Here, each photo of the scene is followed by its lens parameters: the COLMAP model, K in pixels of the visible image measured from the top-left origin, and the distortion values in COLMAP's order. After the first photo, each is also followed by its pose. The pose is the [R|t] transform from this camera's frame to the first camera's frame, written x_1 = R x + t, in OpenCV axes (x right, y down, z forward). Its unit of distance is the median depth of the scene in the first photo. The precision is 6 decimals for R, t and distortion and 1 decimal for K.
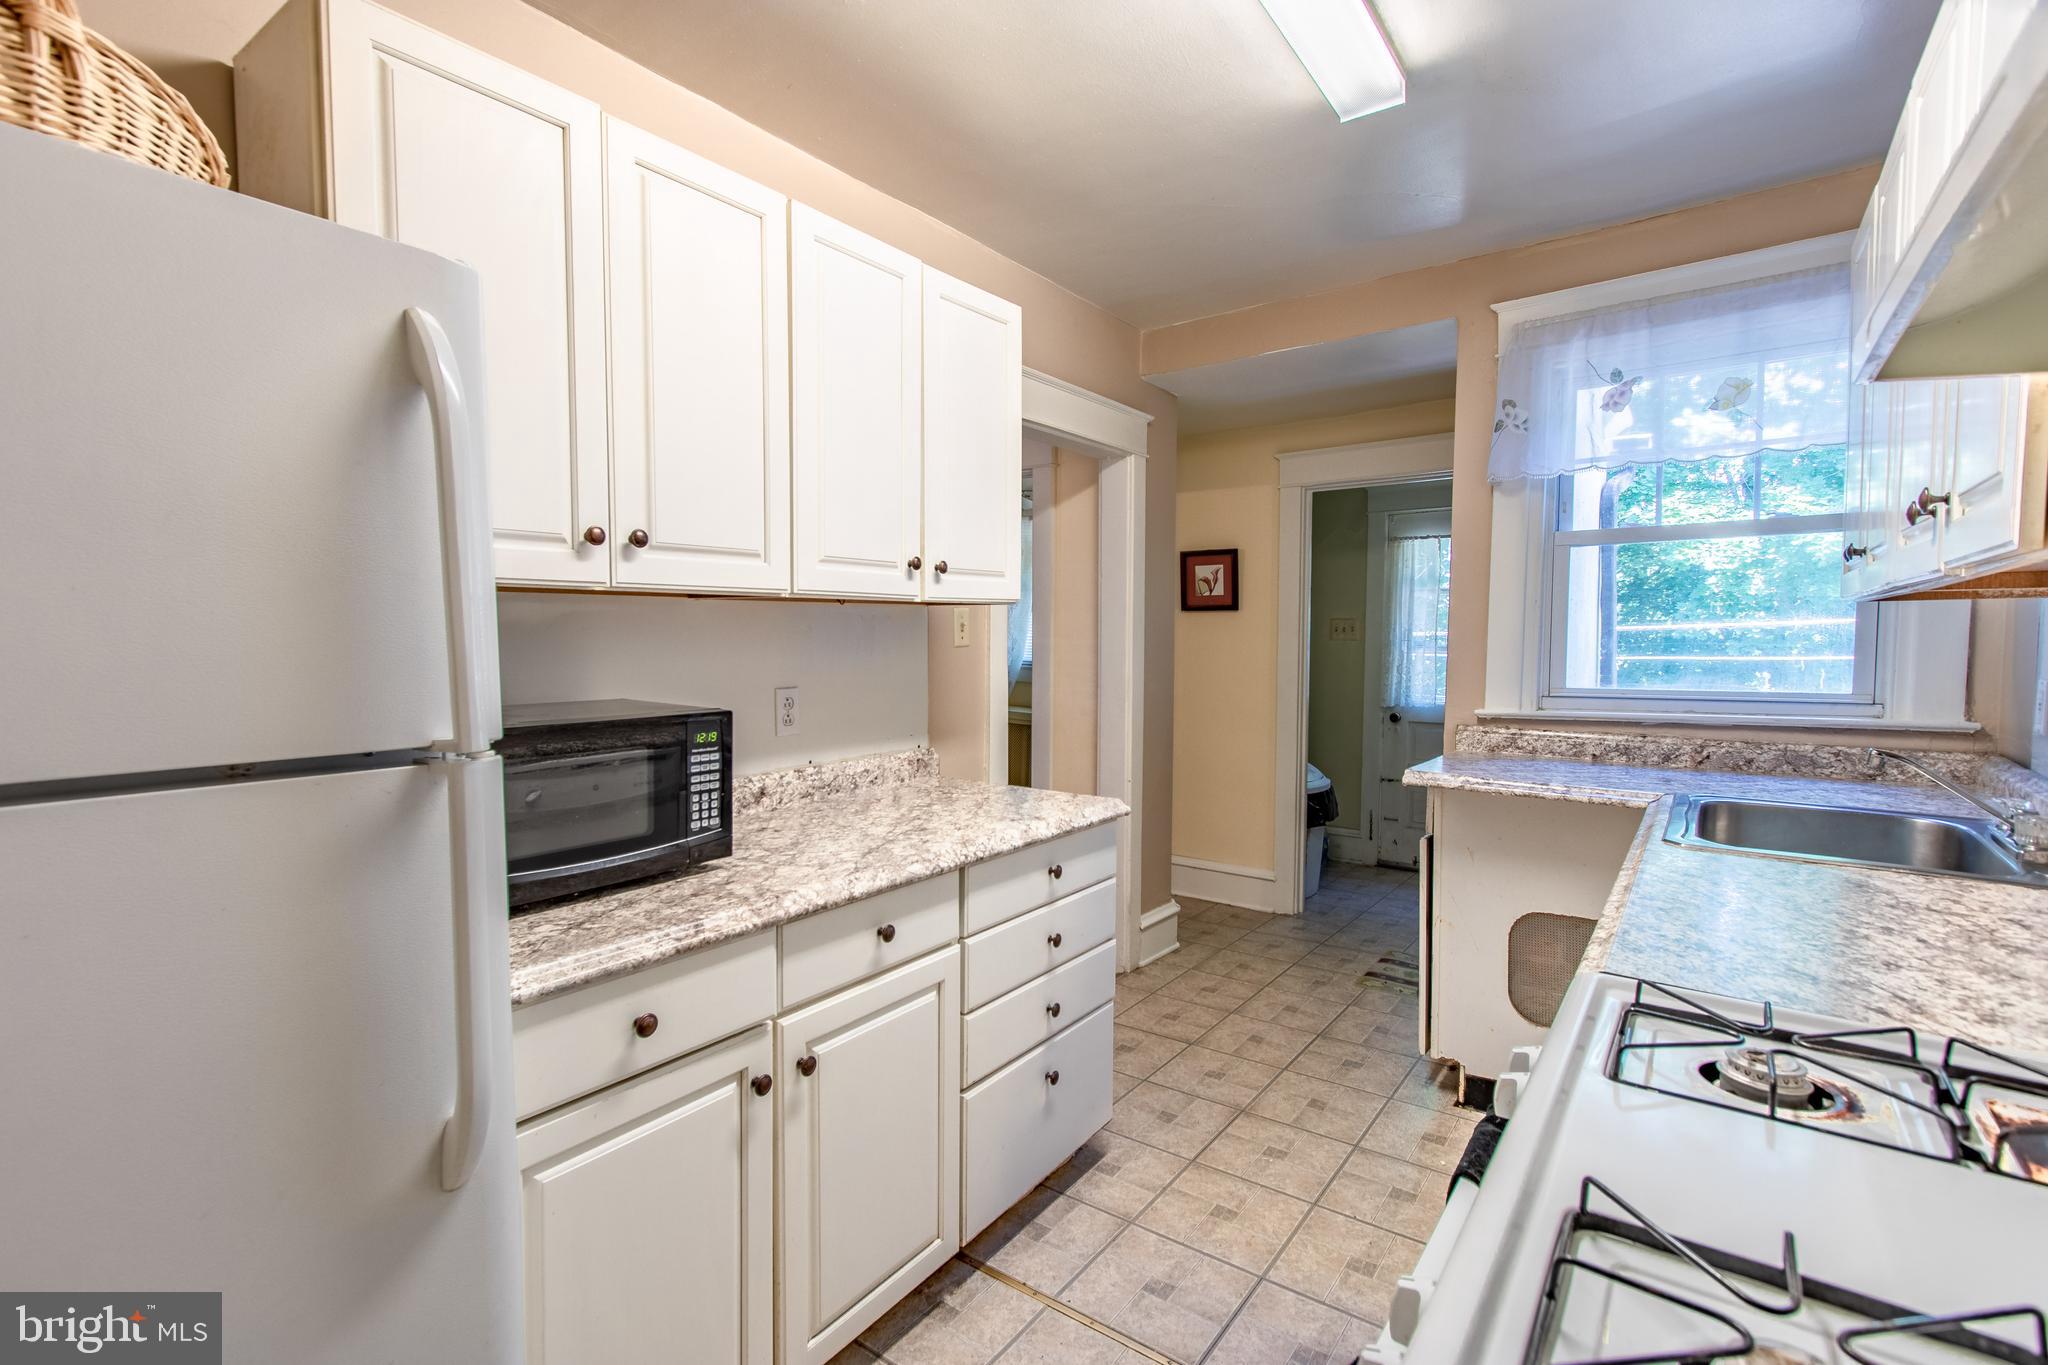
lens RADIAL K [[945.3, 0, 1012.1], [0, 945.3, 684.1], [0, 0, 1]] dist [0.009598, -0.003586]
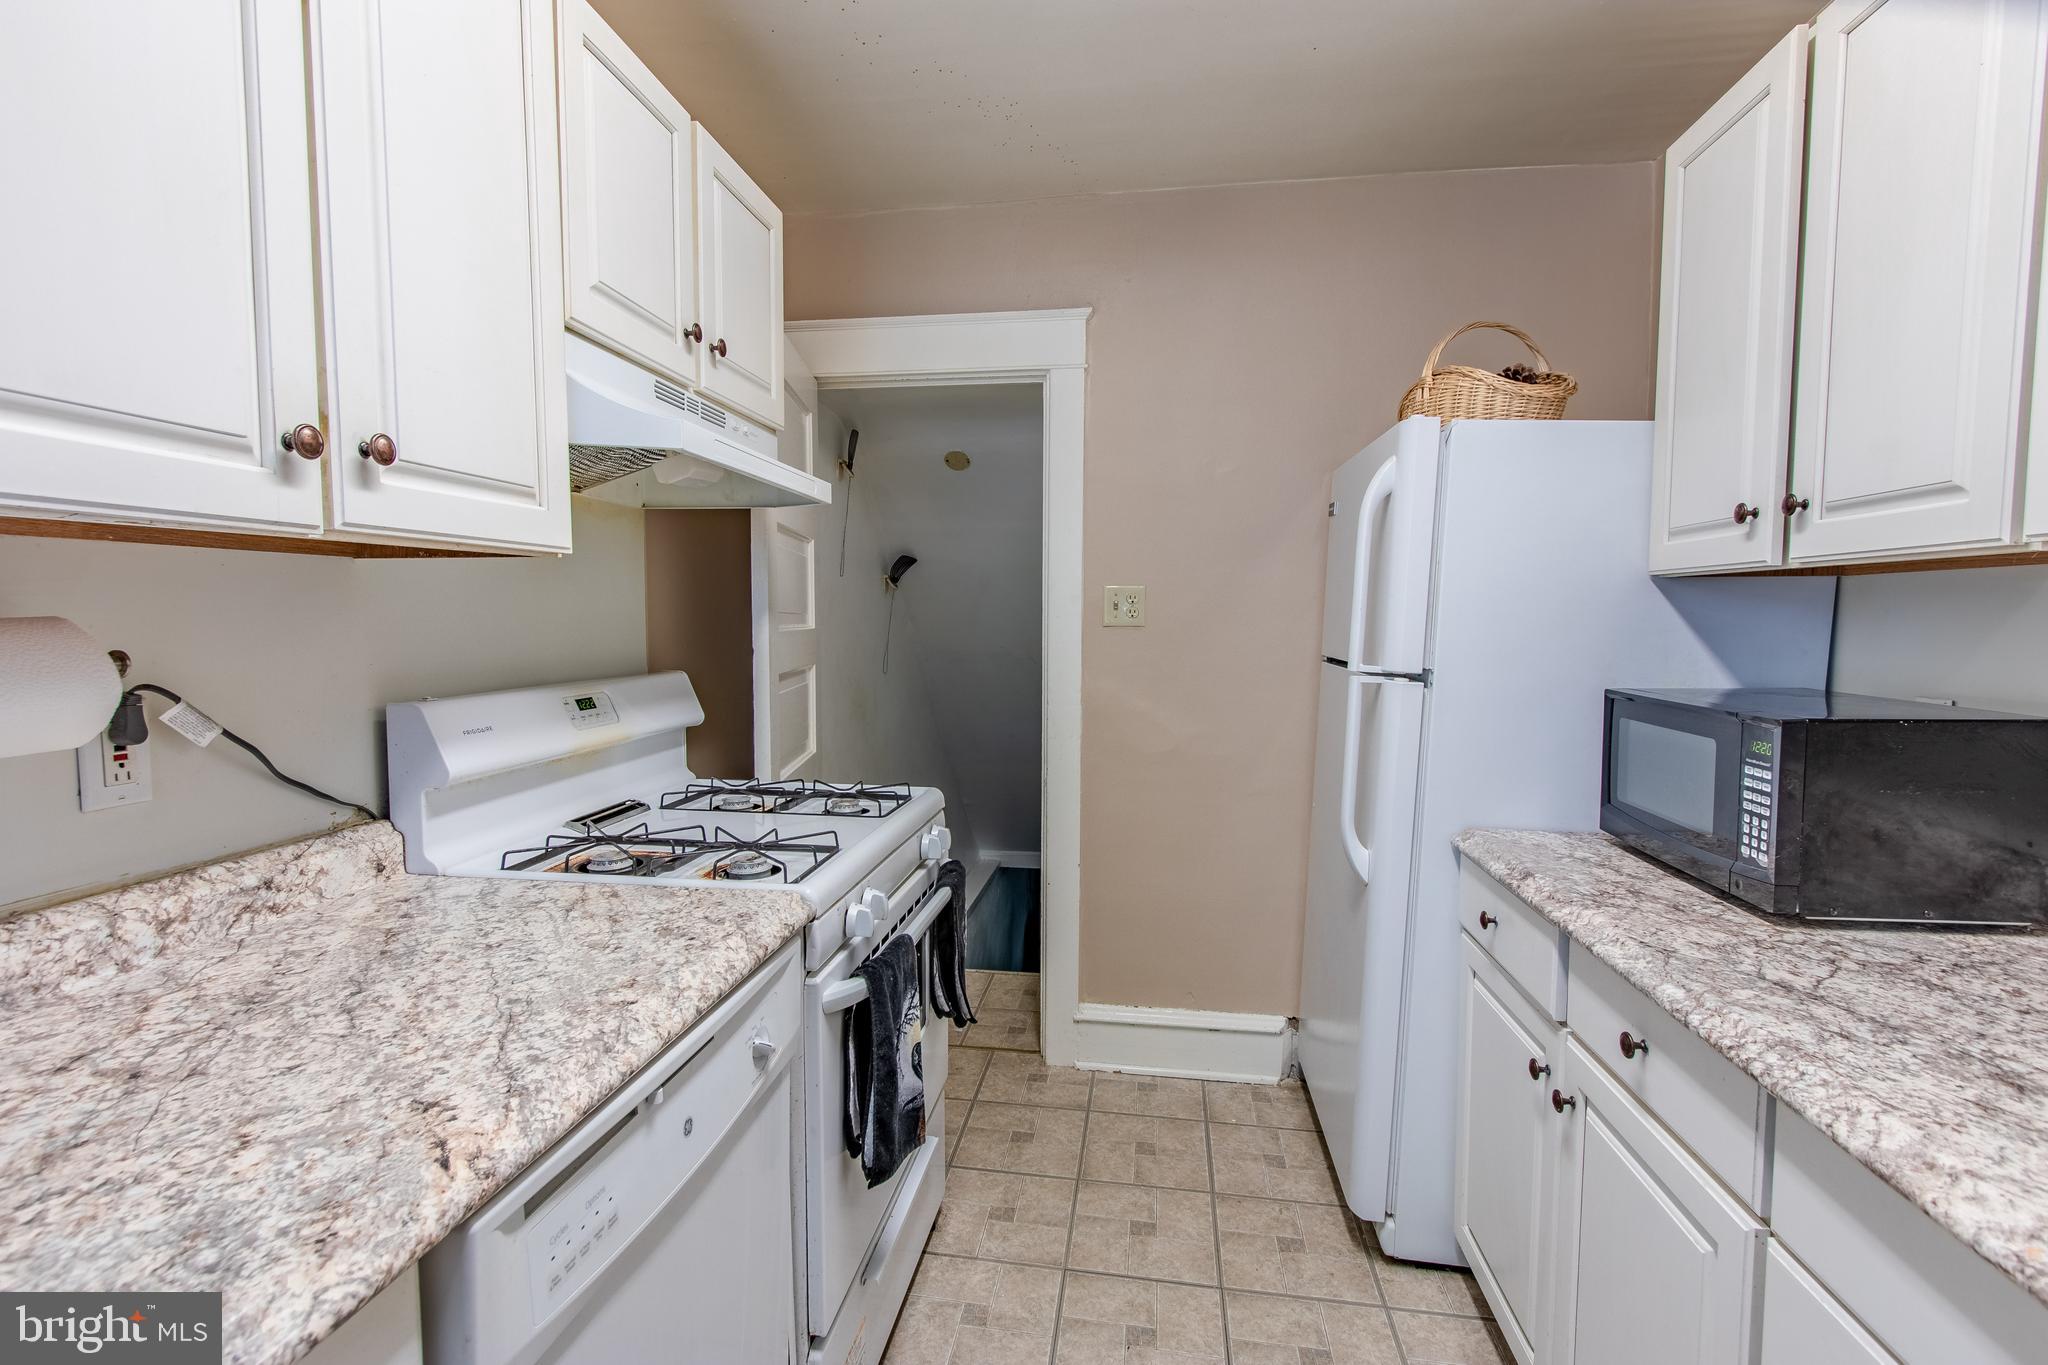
lens RADIAL K [[956.9, 0, 1013.2], [0, 956.9, 682.2], [0, 0, 1]] dist [0.003009, -0.000578]
pose [[-0.880749, 0.027759, -0.472769, 0.618593], [-0.031483, 0.992640, 0.116936, -0.074138], [0.472536, 0.117876, -0.873393, 1.416384]]
